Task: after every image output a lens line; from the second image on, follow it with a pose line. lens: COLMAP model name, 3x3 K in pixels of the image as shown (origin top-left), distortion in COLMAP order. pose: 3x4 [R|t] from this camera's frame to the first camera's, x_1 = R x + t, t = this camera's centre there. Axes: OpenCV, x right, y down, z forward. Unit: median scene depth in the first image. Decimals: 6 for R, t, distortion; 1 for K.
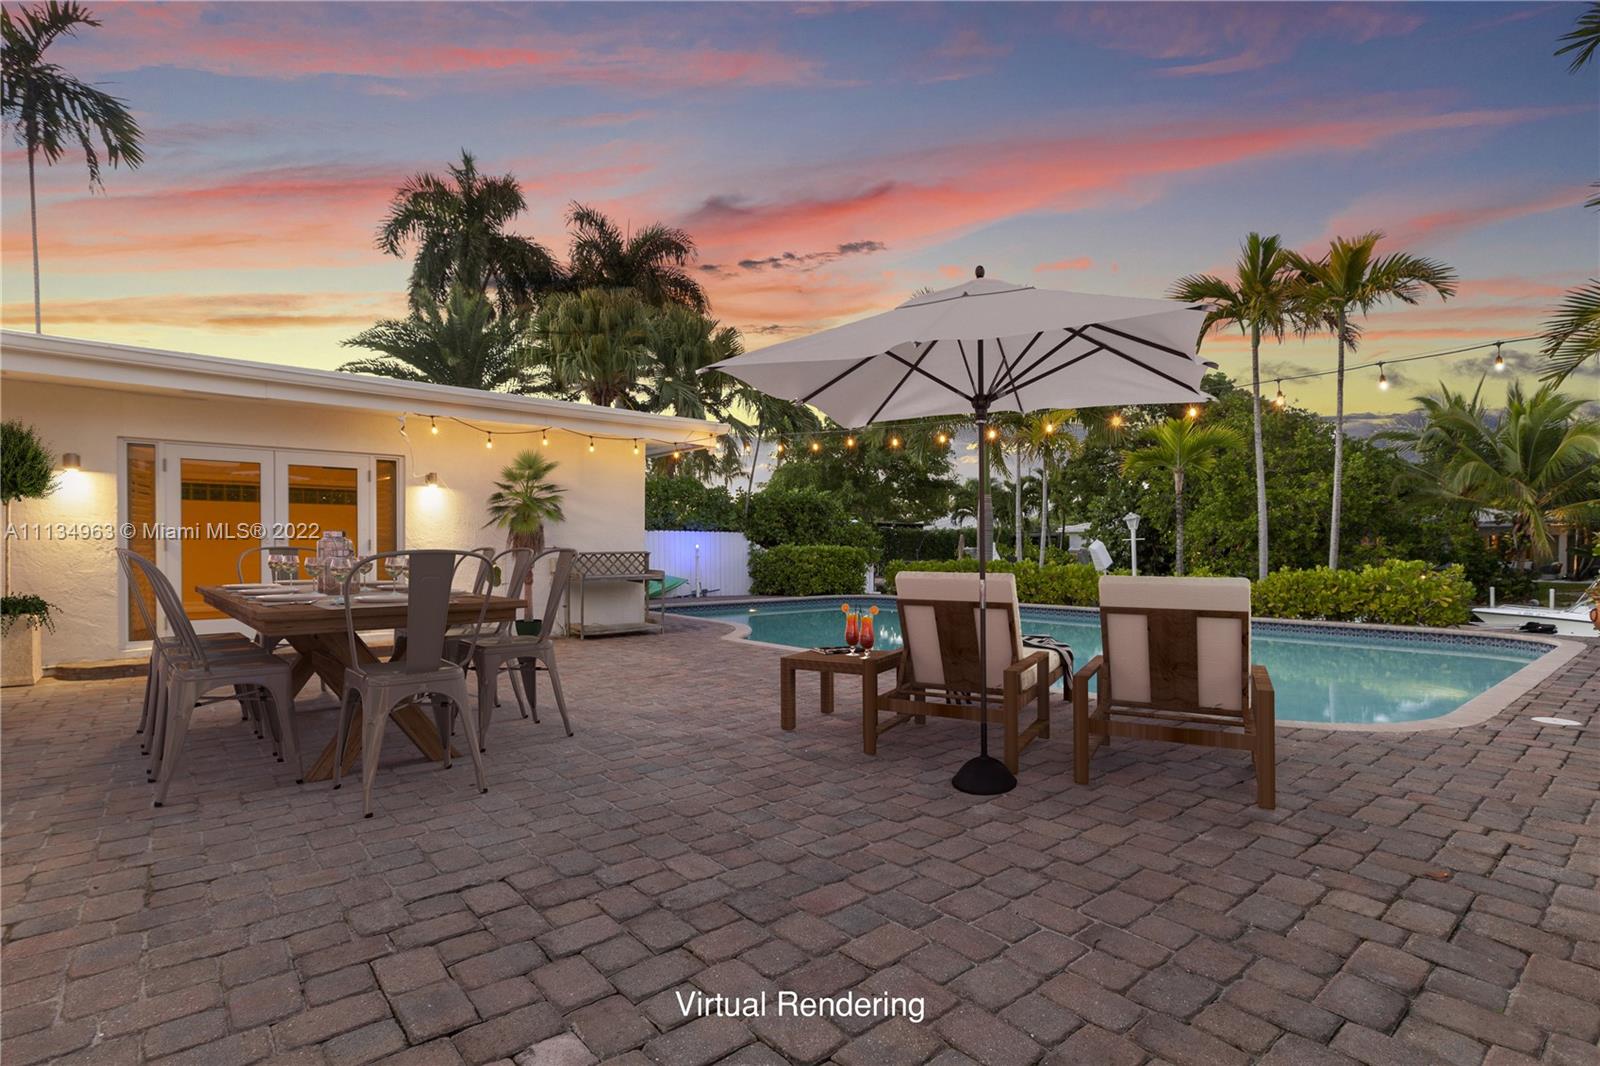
lens RADIAL K [[735.1, 0, 809.7], [0, 735.1, 544.7], [0, 0, 1]] dist [0.002793, -0.001388]
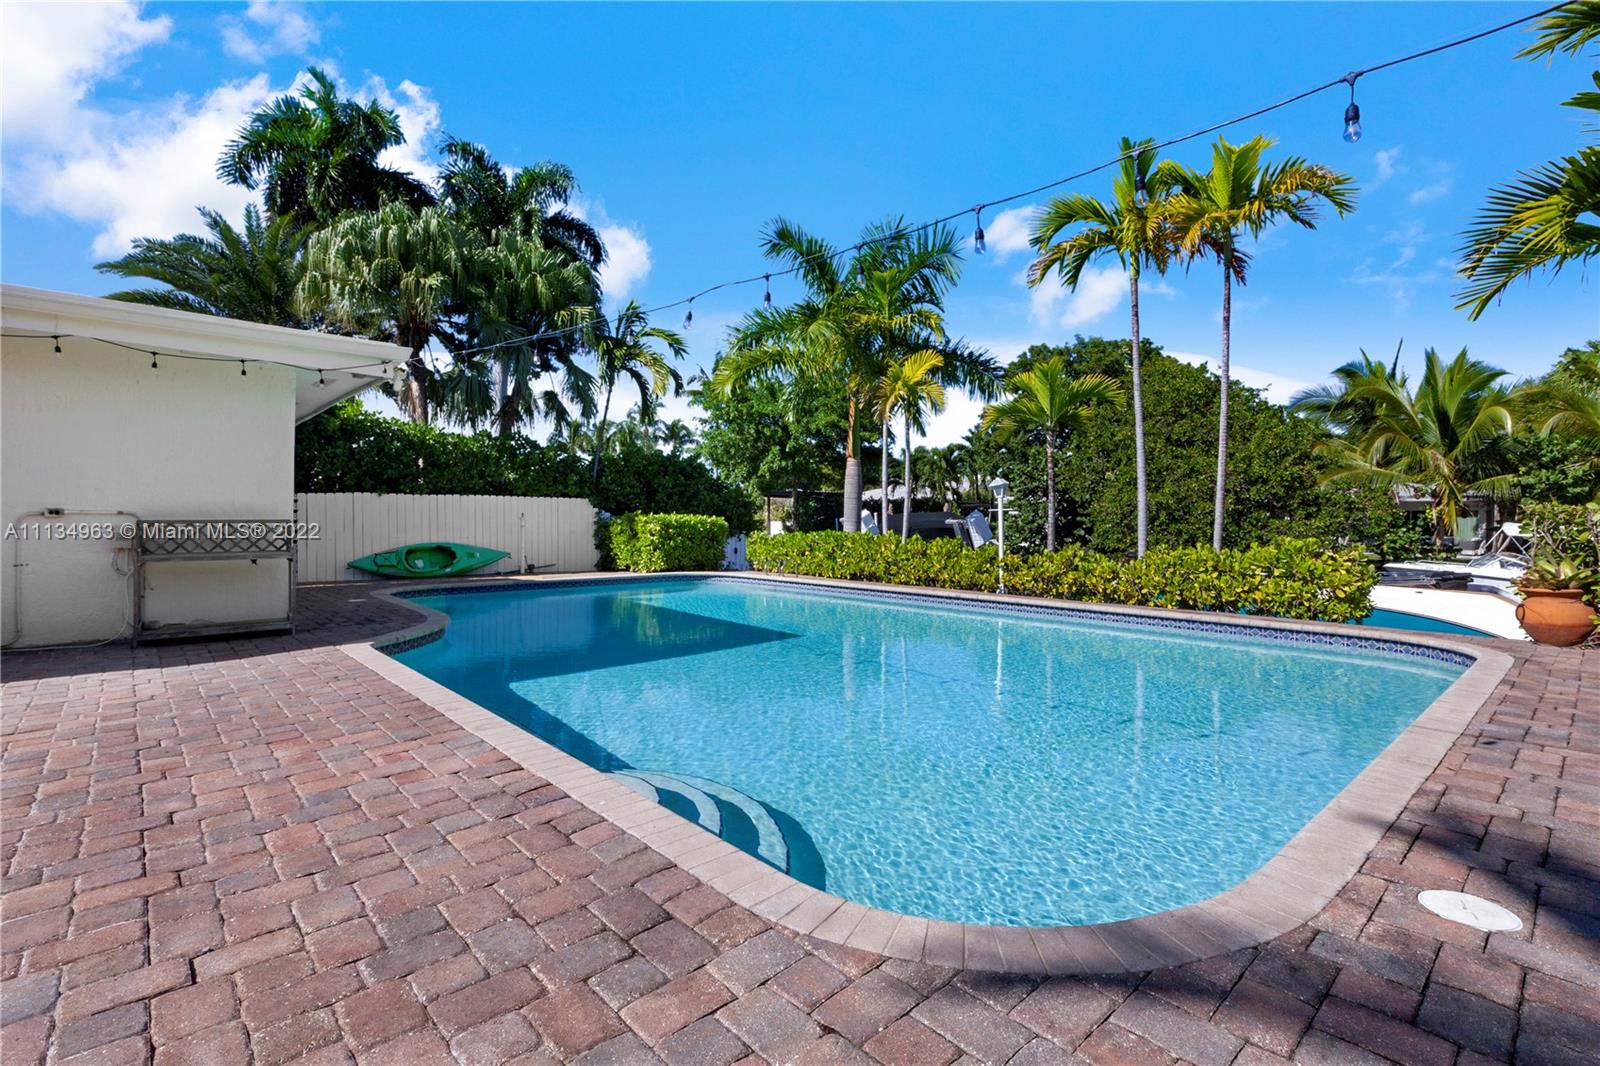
lens RADIAL K [[735.1, 0, 805.7], [0, 735.1, 515.9], [0, 0, 1]] dist [0.002793, -0.001388]
pose [[0.998425, 0.008303, 0.055493, 0.159664], [-0.008546, 0.999955, 0.004140, -0.002155], [-0.055456, -0.004607, 0.998450, 0.156711]]
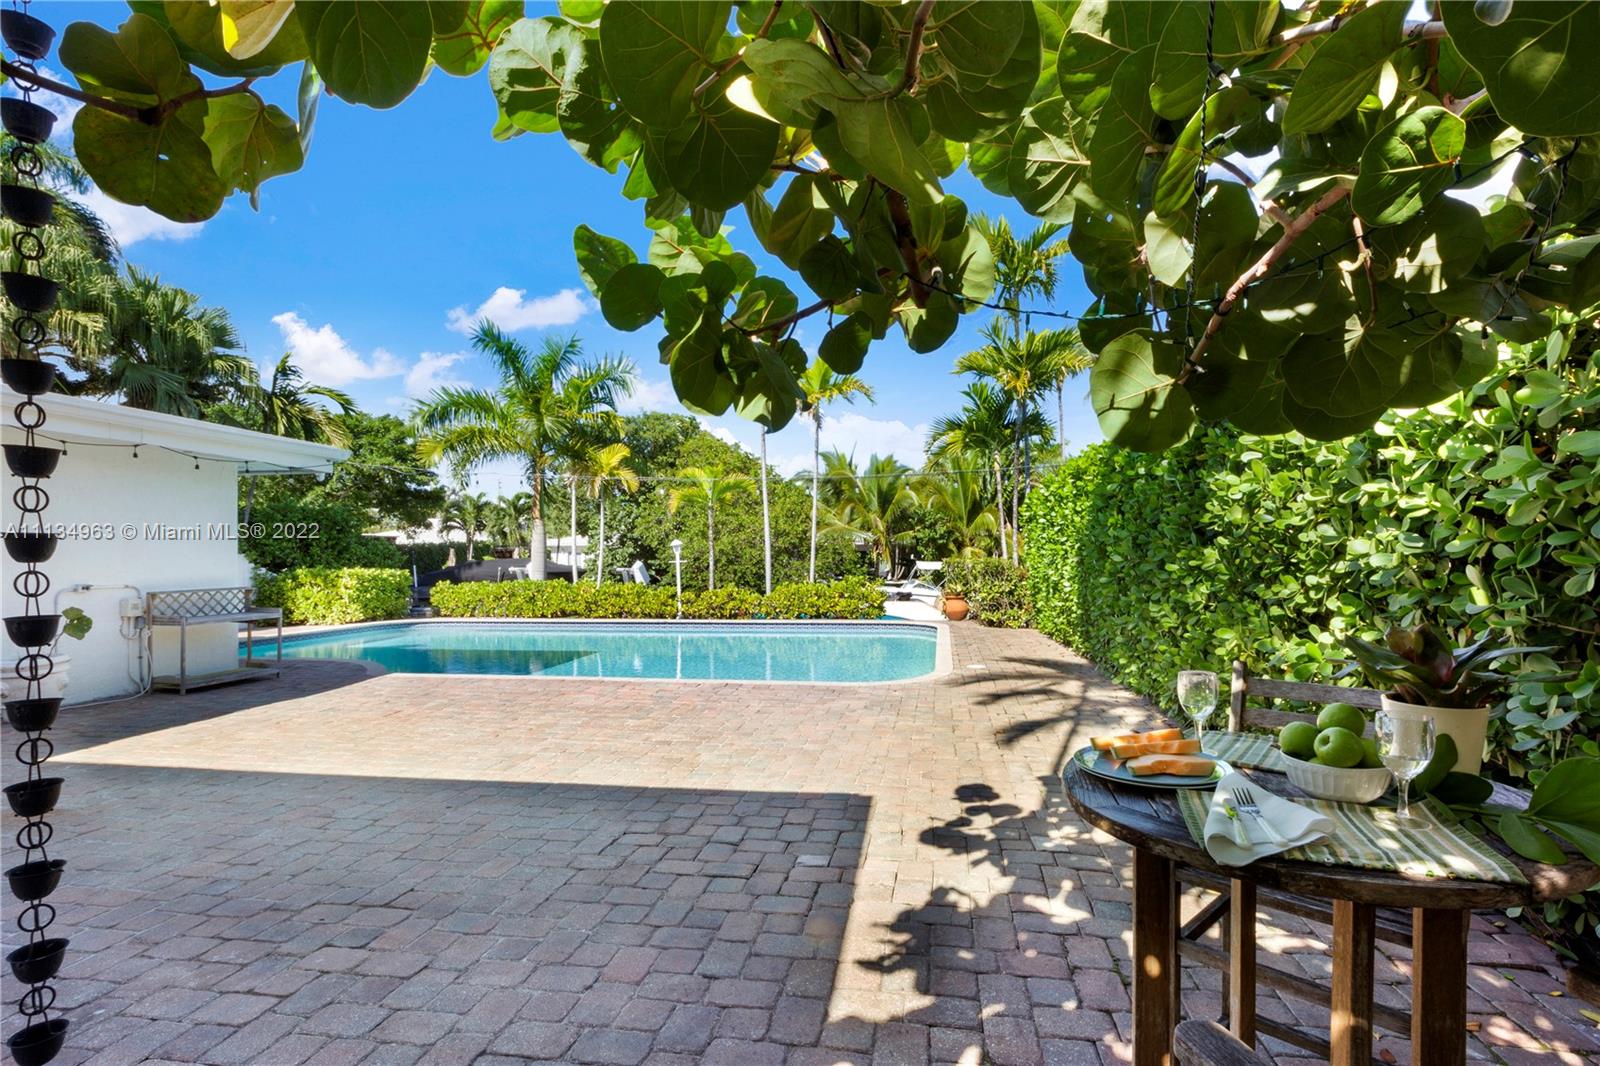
lens RADIAL K [[735.1, 0, 773.4], [0, 735.1, 562.6], [0, 0, 1]] dist [0.002793, -0.001388]
pose [[0.786015, -0.011340, 0.618103, -0.183859], [0.004168, 0.999906, 0.013044, -0.020094], [-0.618193, -0.007676, 0.785989, -0.062421]]
